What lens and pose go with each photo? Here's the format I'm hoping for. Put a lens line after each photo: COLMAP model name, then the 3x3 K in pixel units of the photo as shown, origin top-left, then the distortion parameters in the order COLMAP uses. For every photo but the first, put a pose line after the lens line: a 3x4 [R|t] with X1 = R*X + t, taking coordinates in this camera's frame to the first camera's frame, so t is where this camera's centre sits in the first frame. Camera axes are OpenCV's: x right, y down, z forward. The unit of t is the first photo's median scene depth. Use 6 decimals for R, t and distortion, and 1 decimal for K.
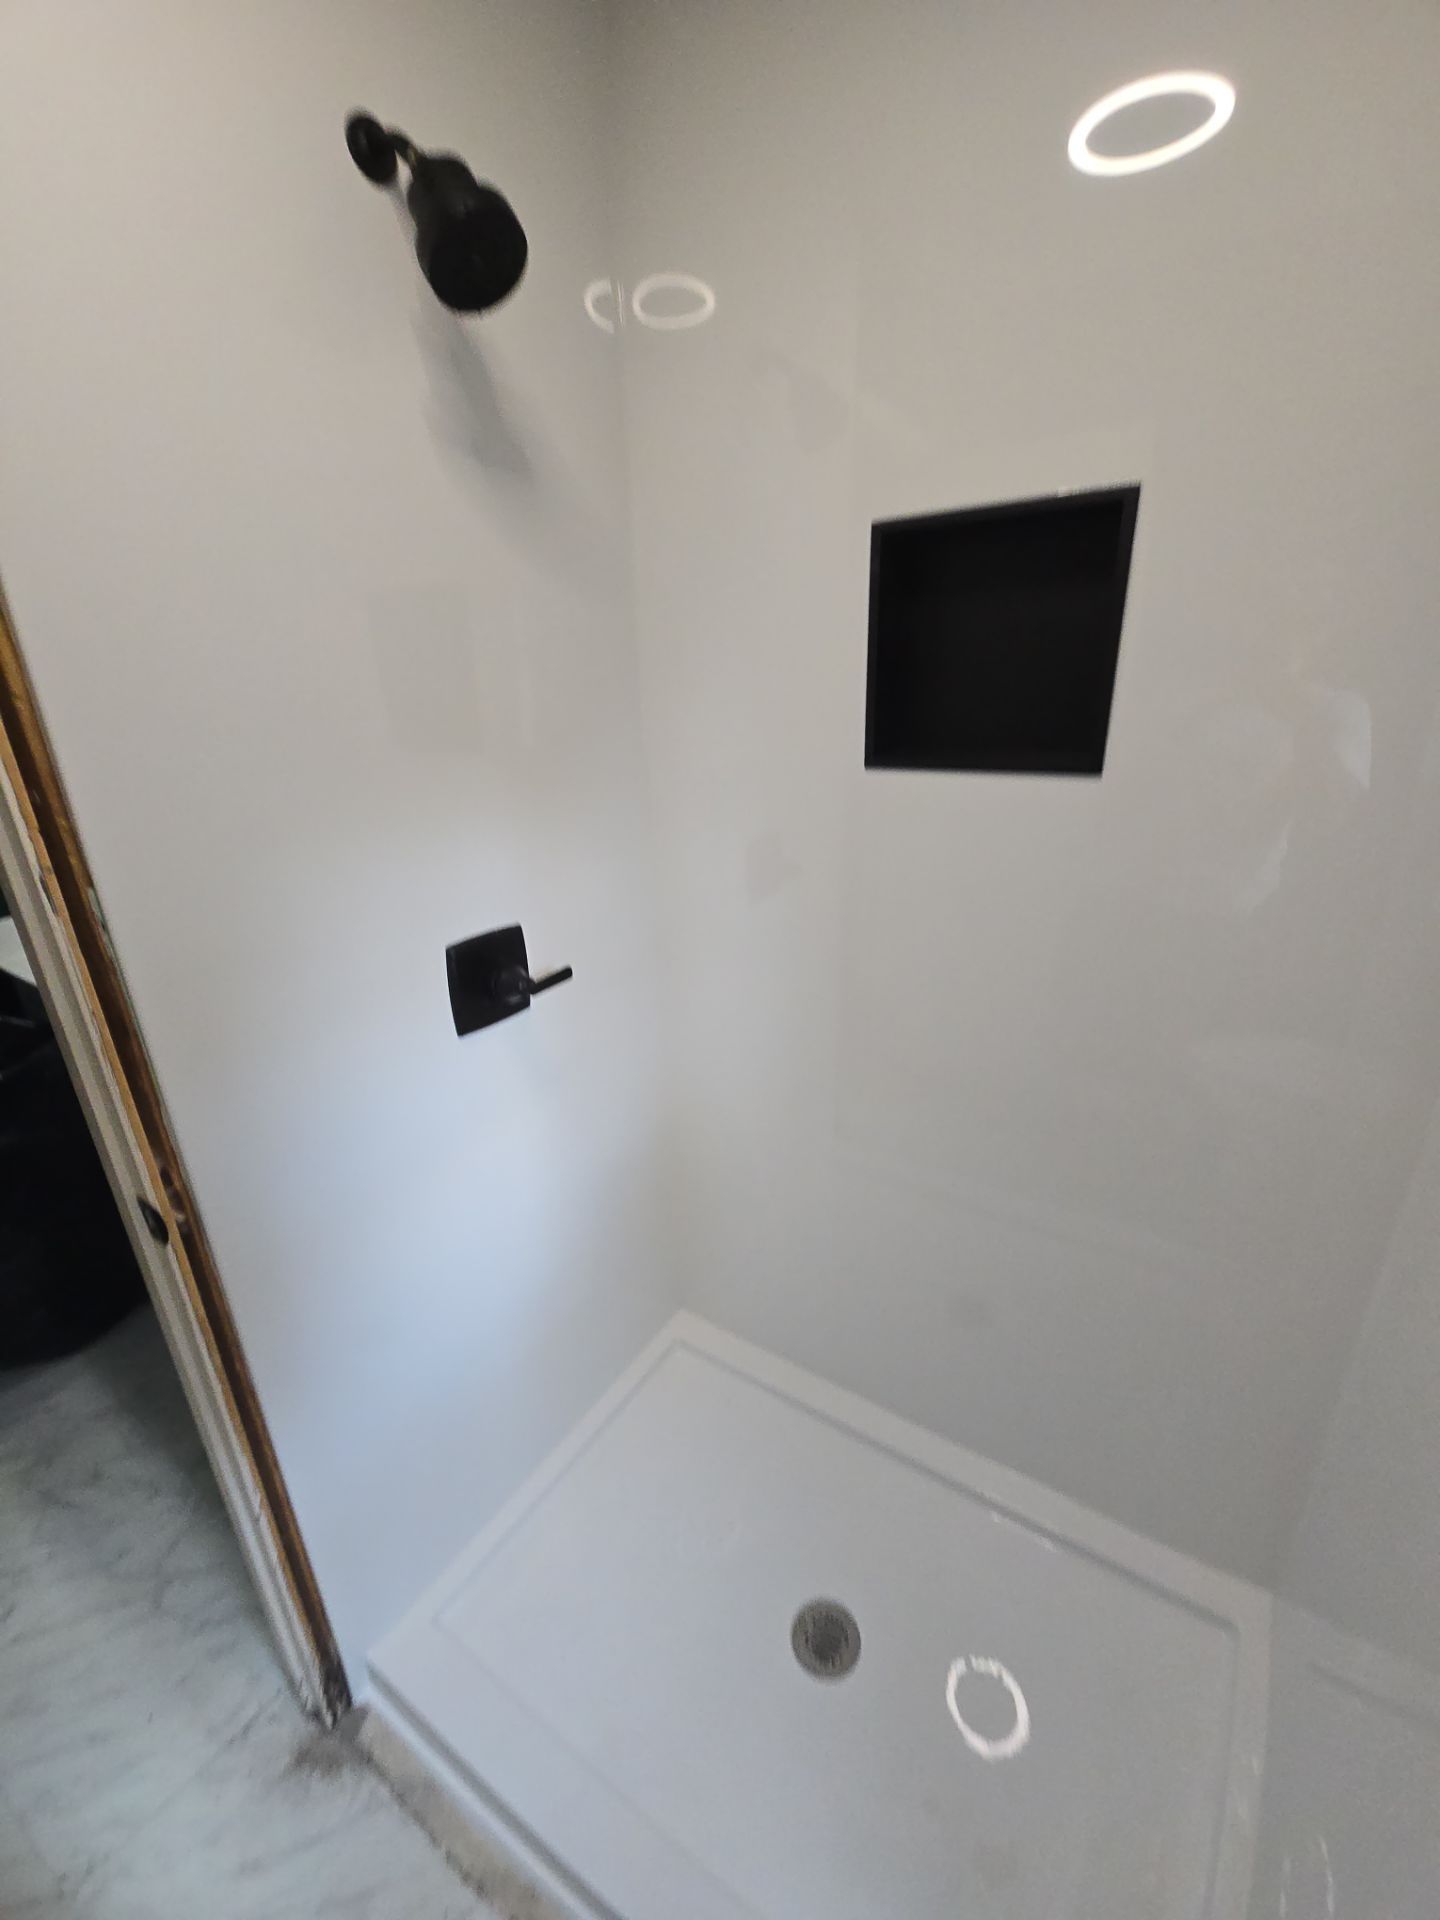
lens RADIAL K [[770.7, 0, 716.3], [0, 770.7, 954.0], [0, 0, 1]] dist [-0.000450, -0.000253]
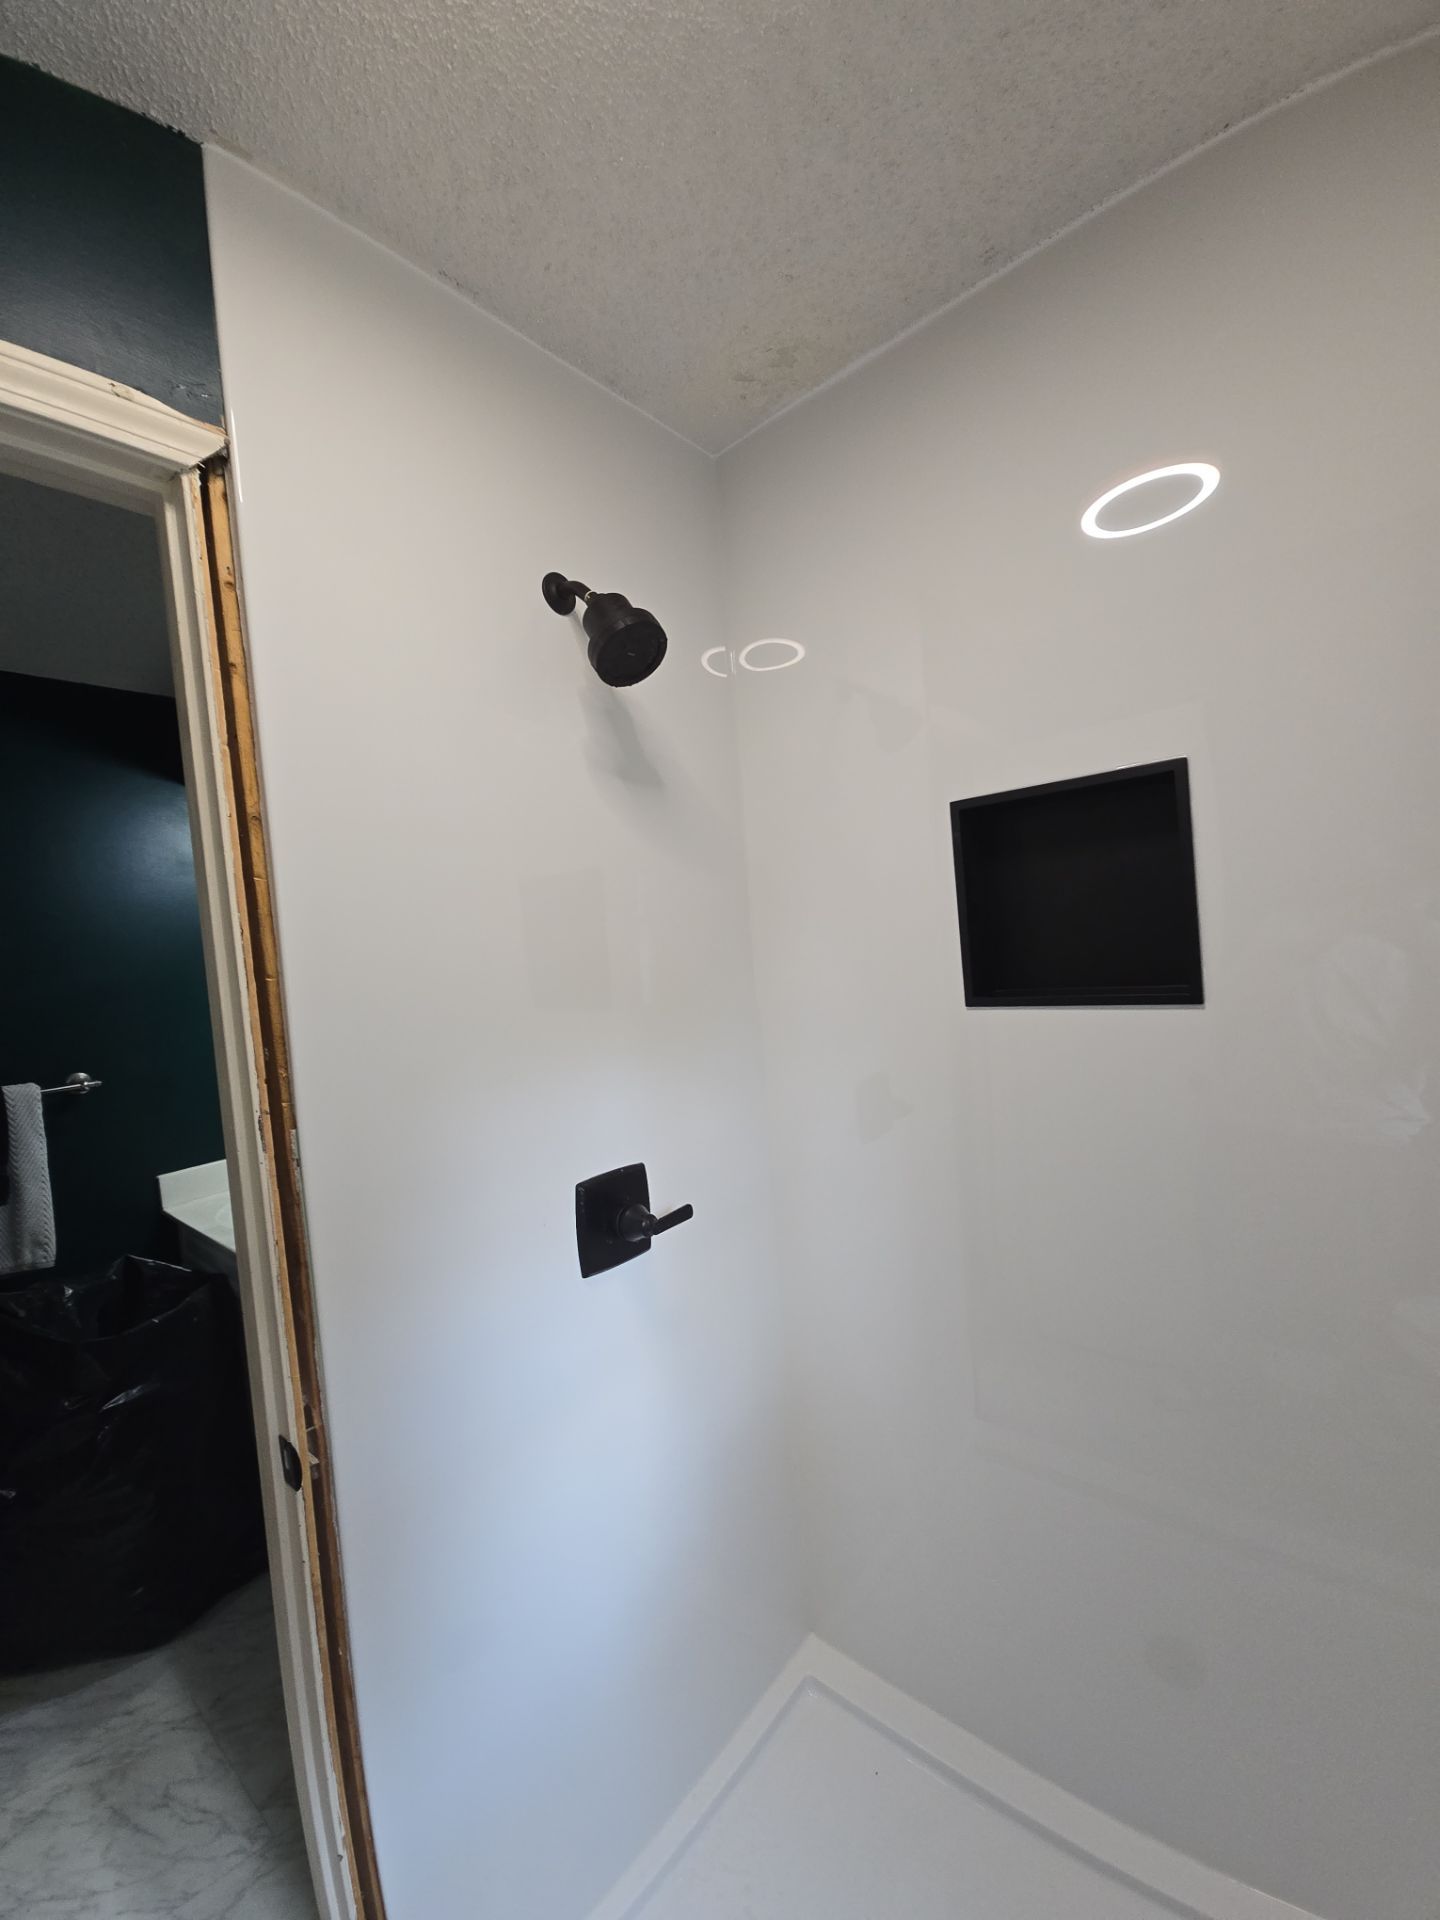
lens RADIAL K [[774.8, 0, 720.0], [0, 774.8, 960.0], [0, 0, 1]] dist [0.020162, -0.017593]
pose [[0.990650, -0.045729, -0.128534, -0.002312], [0.004065, 0.951625, -0.307235, 0.024226], [0.136365, 0.303840, 0.942913, -0.074119]]
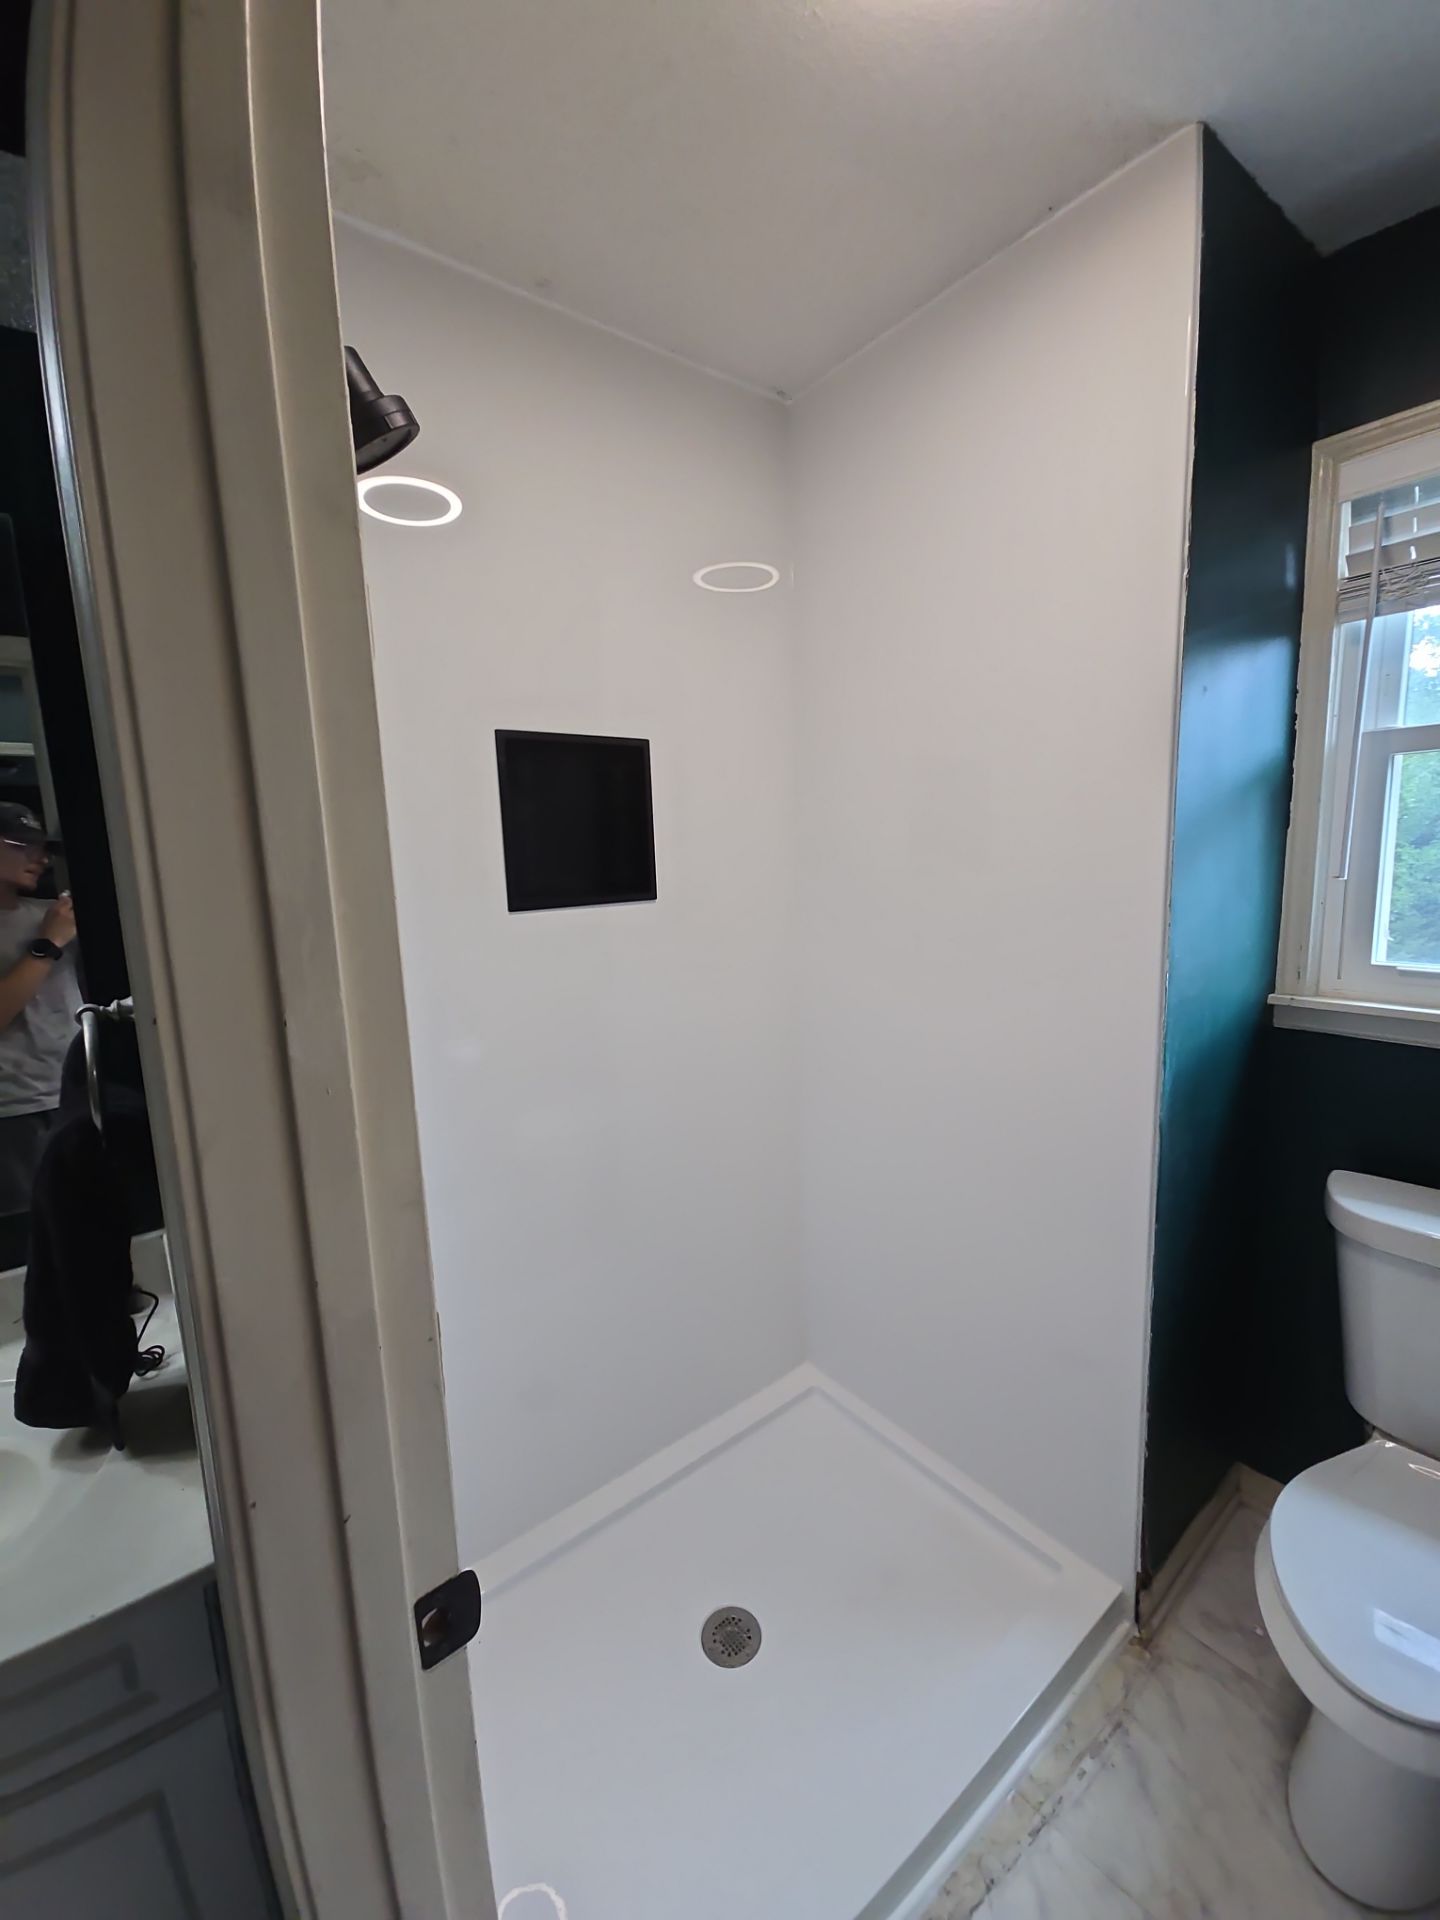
lens RADIAL K [[781.0, 0, 716.6], [0, 781.0, 966.4], [0, 0, 1]] dist [0.018699, -0.010312]
pose [[0.327983, -0.117774, 0.937314, -0.883145], [0.349474, 0.936935, -0.004561, -0.039218], [-0.877665, 0.329063, 0.348457, 0.304692]]
